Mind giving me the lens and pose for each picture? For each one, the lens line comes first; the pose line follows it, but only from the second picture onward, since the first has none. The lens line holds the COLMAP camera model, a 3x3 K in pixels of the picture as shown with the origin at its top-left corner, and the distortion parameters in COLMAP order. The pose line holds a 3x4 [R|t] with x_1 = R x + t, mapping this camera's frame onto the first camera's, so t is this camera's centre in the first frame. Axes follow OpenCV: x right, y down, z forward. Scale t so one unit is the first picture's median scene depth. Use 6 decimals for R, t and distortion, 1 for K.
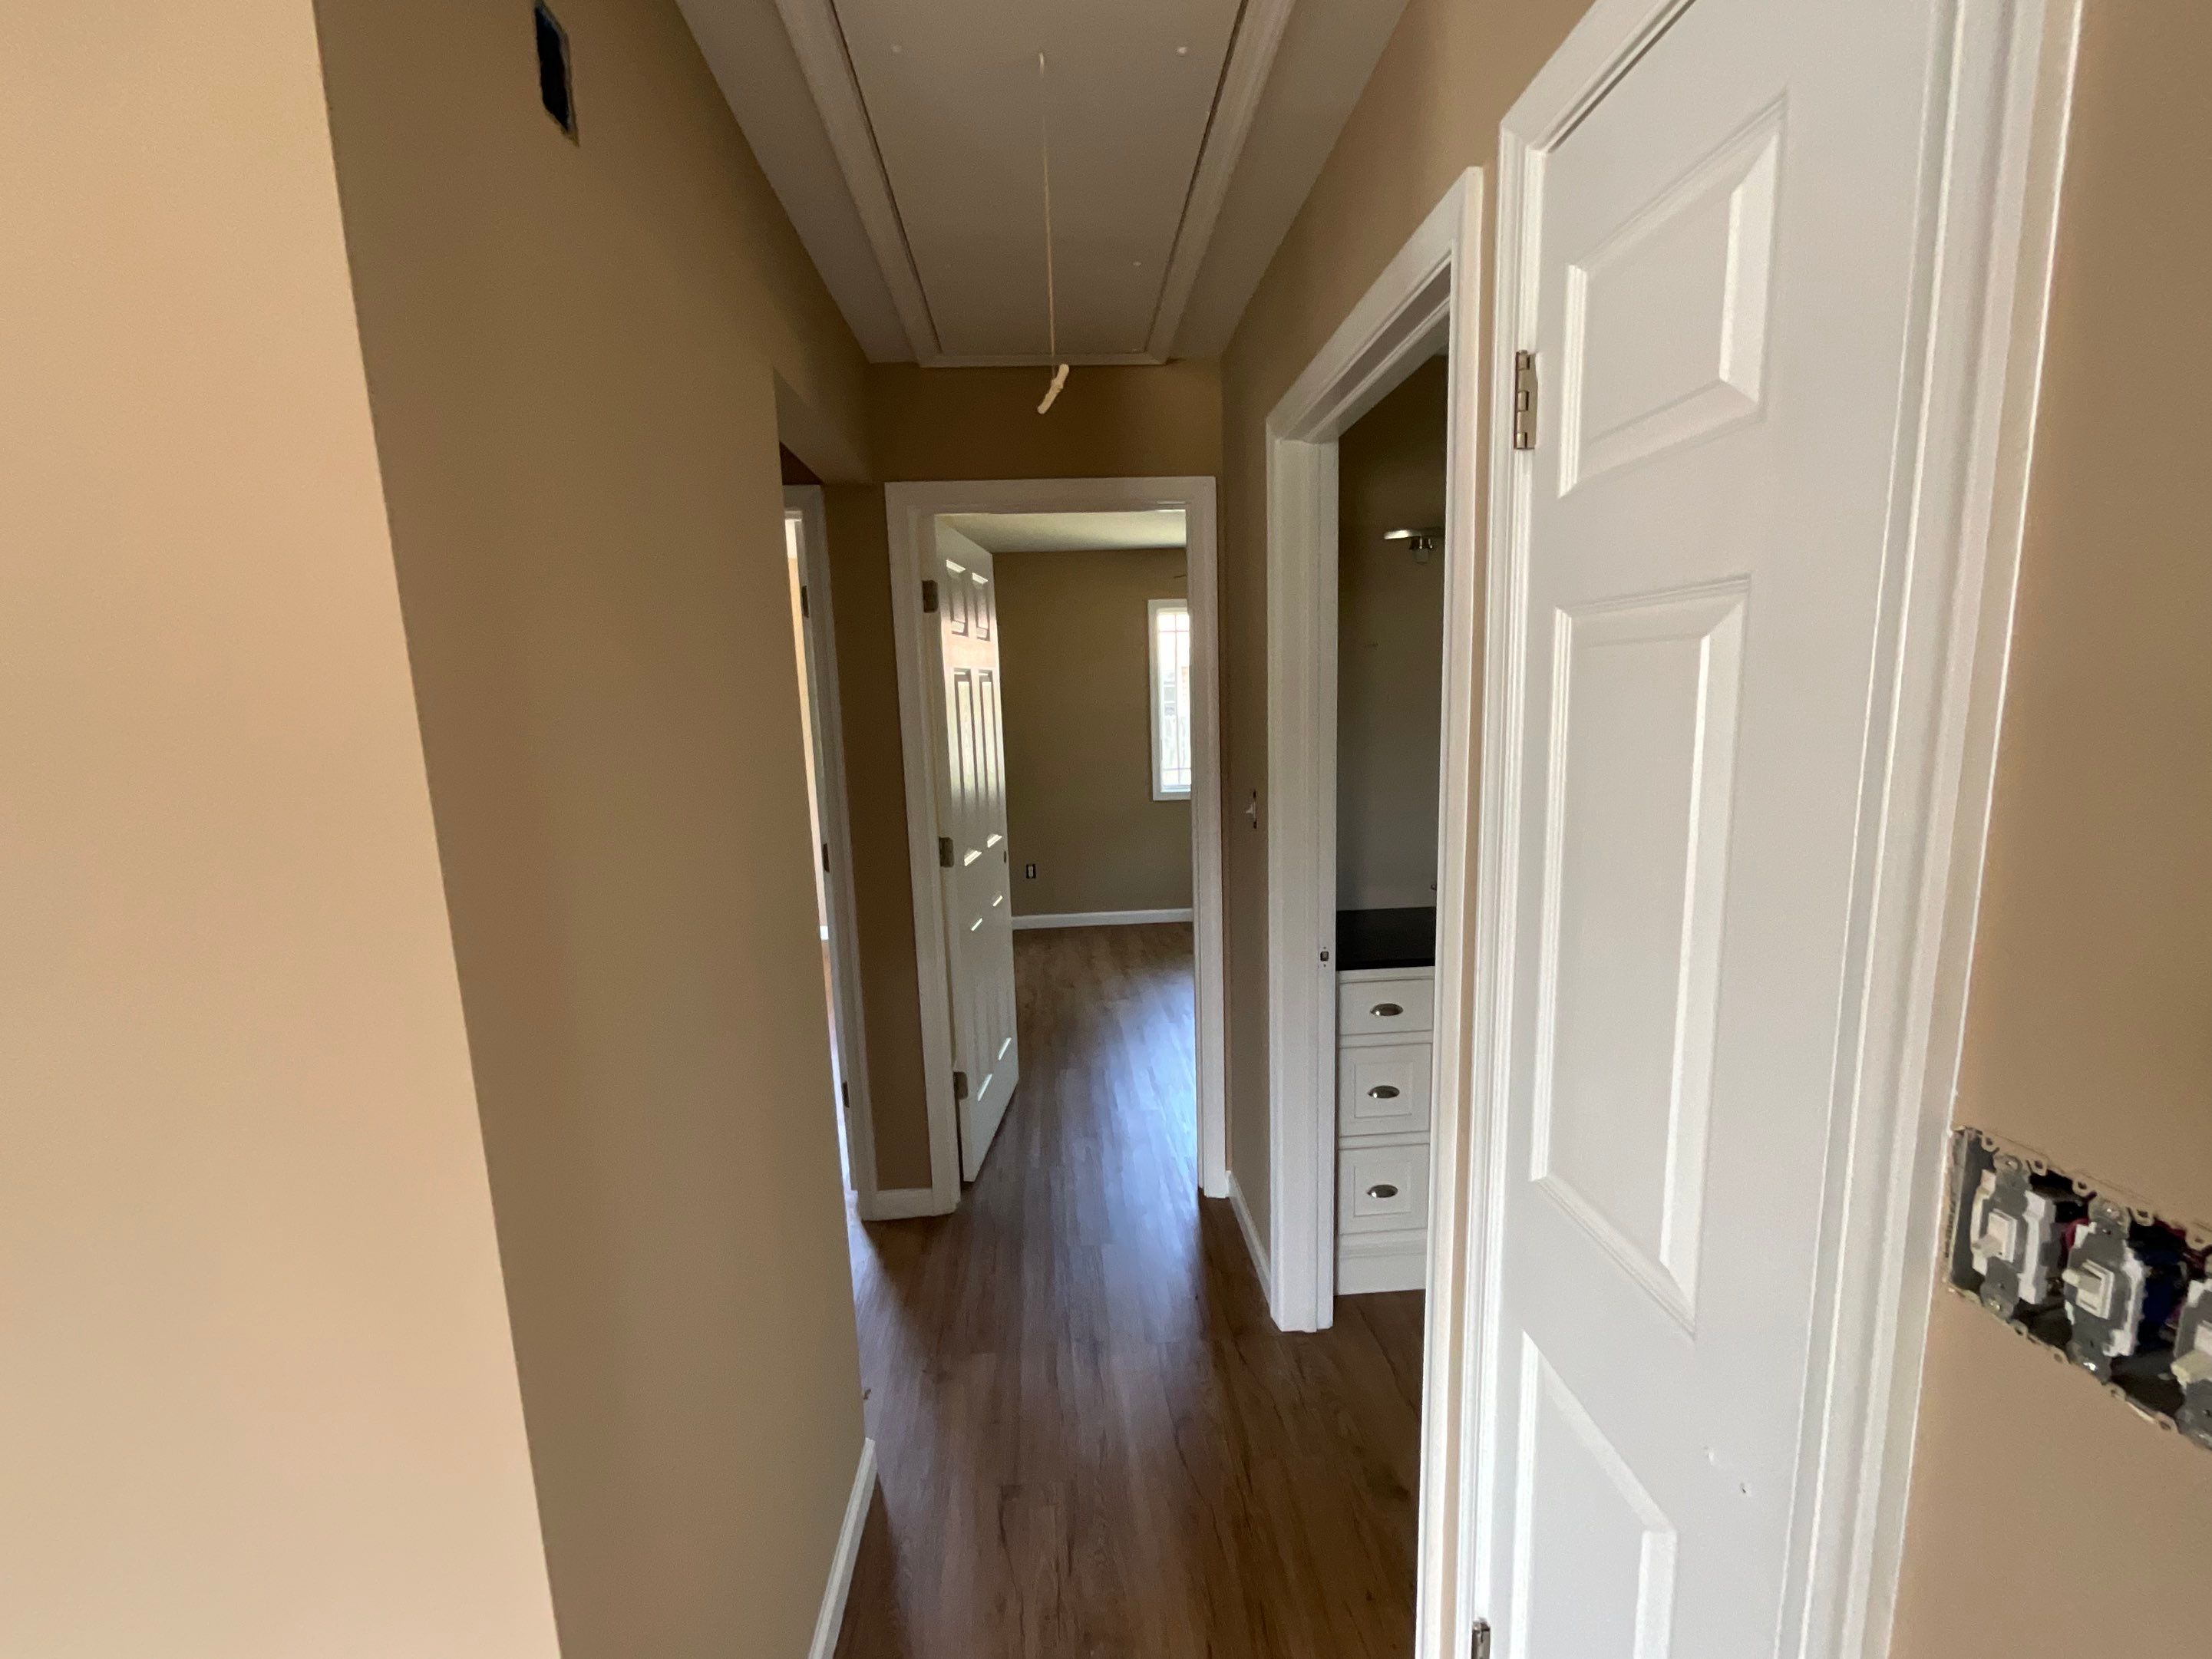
lens RADIAL K [[899.6, 0, 1106.8], [0, 899.6, 833.8], [0, 0, 1]] dist [0.000032, -0.000026]
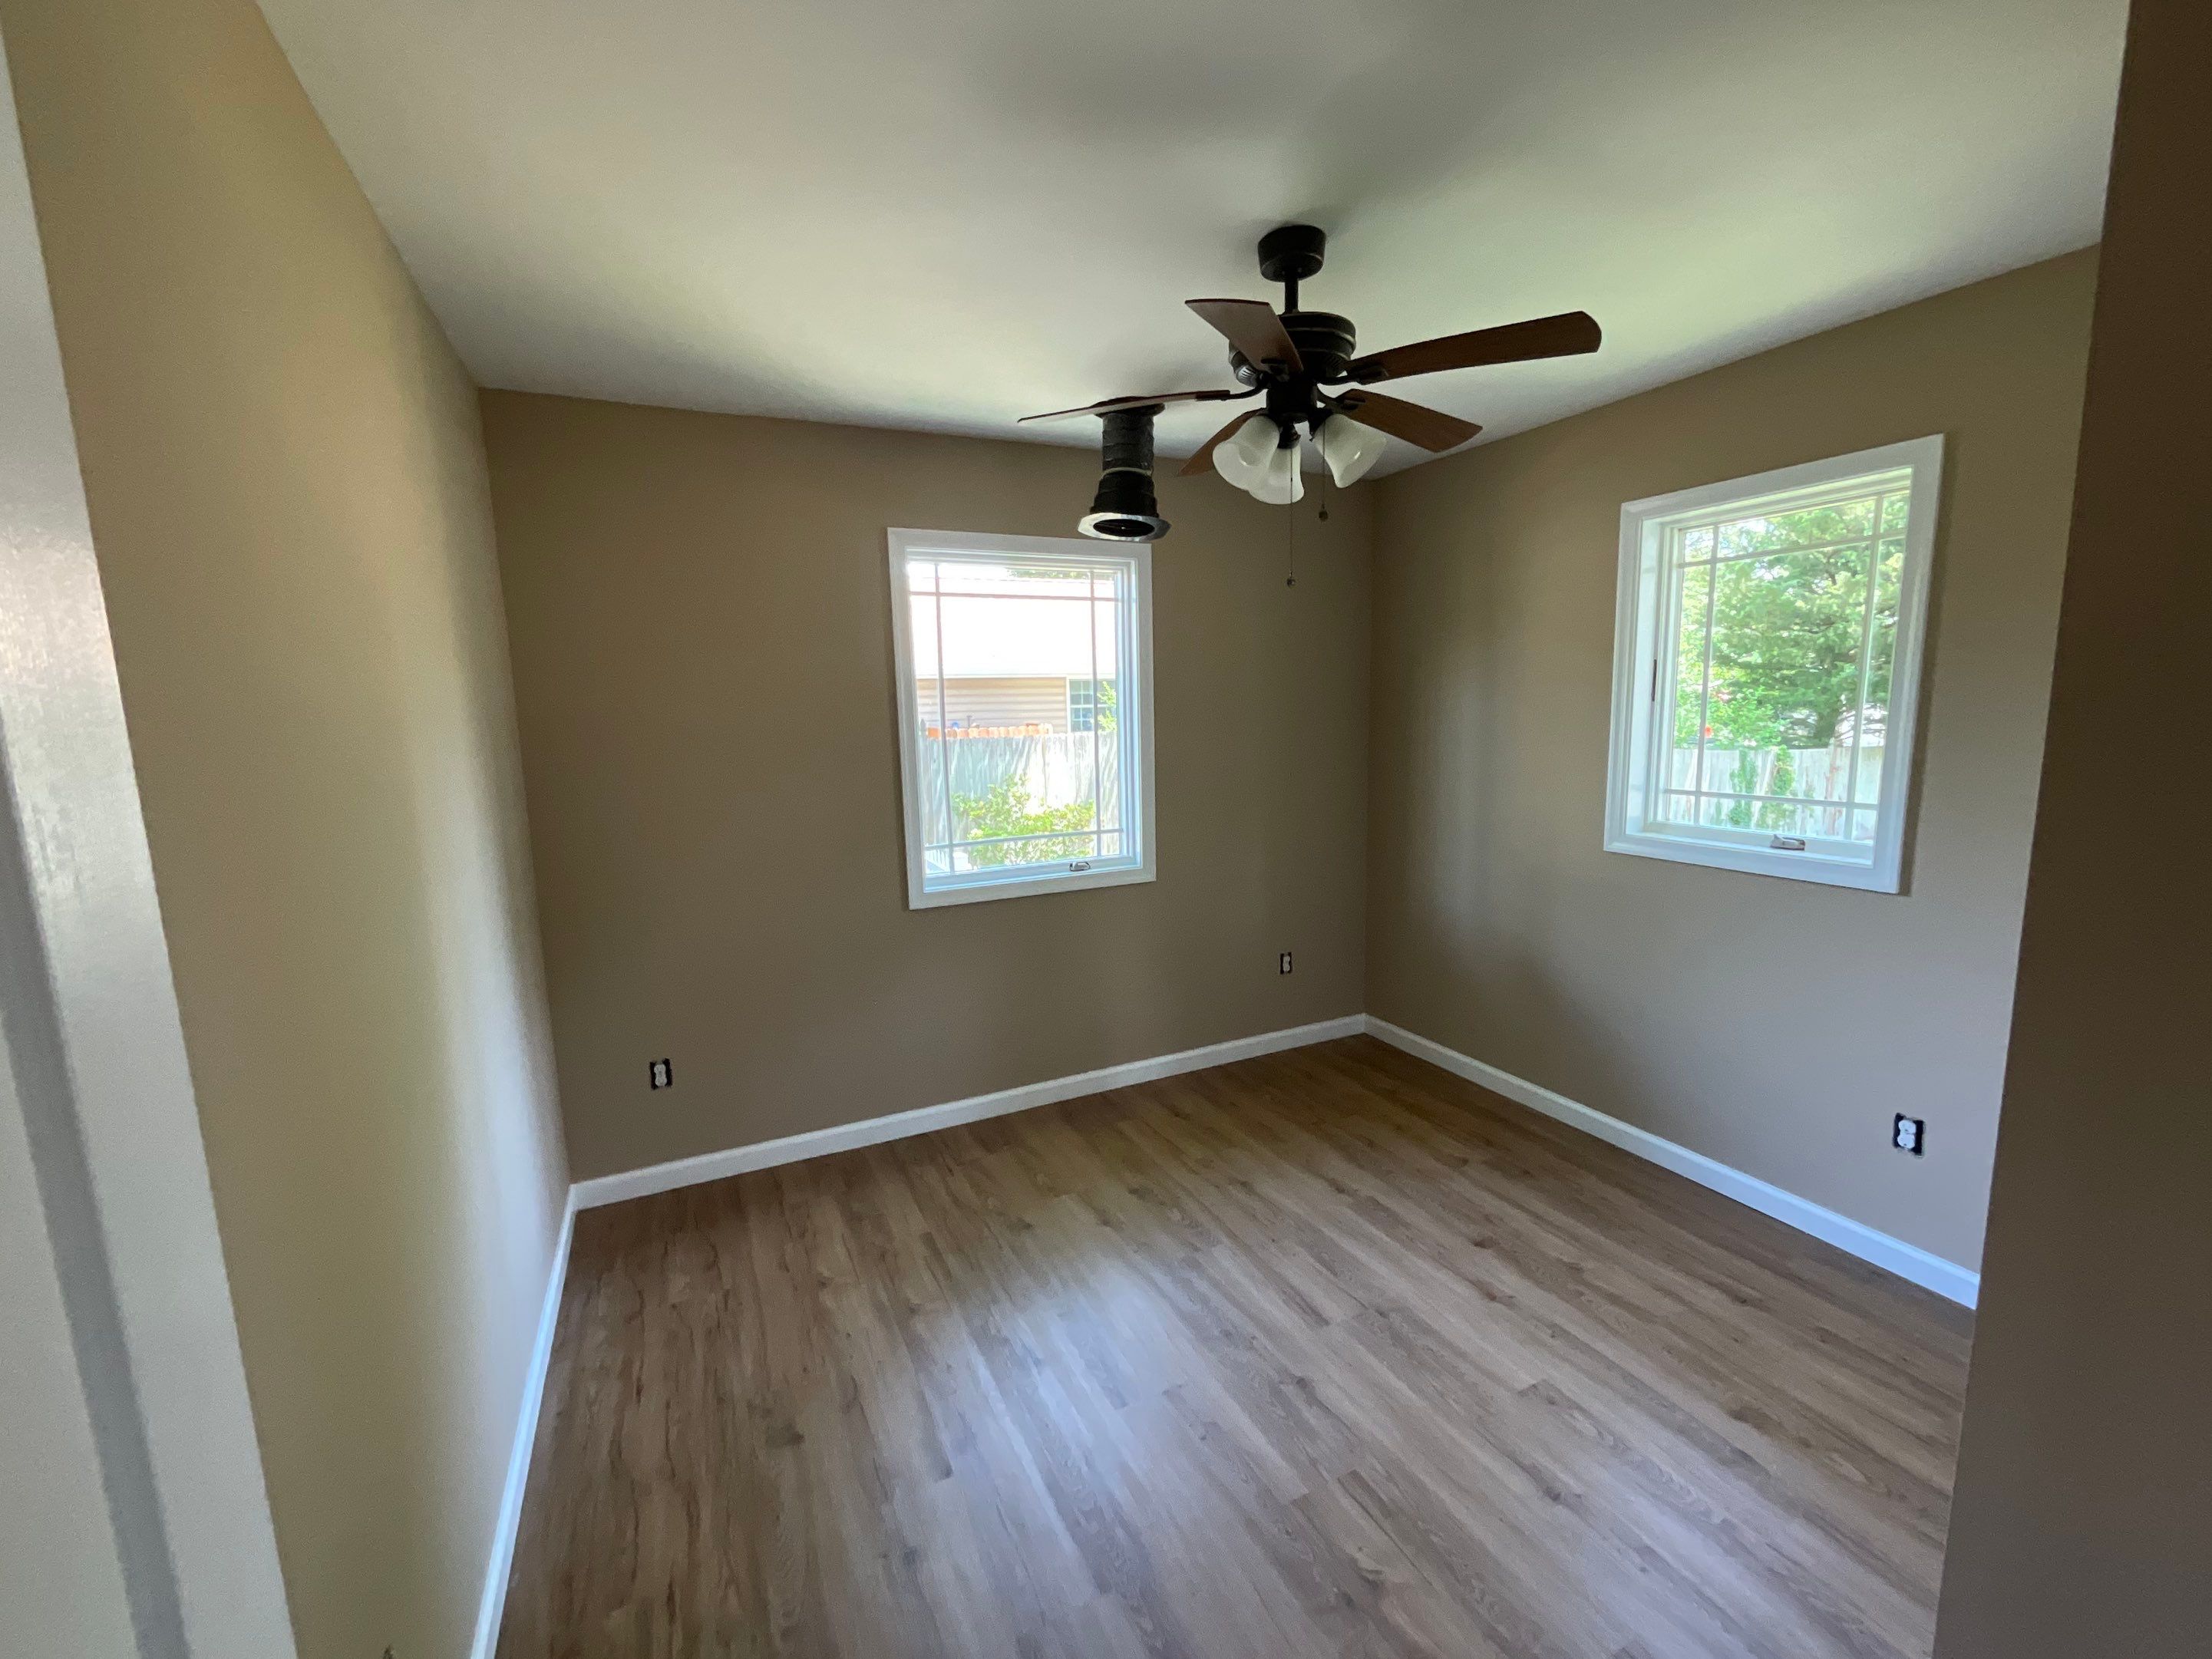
lens RADIAL K [[899.6, 0, 1101.6], [0, 899.6, 834.4], [0, 0, 1]] dist [0.000032, -0.000026]
pose [[0.926022, -0.041840, 0.375143, -0.045403], [0.048961, 0.998756, -0.009464, -0.077609], [-0.374280, 0.027131, 0.926919, 0.511502]]
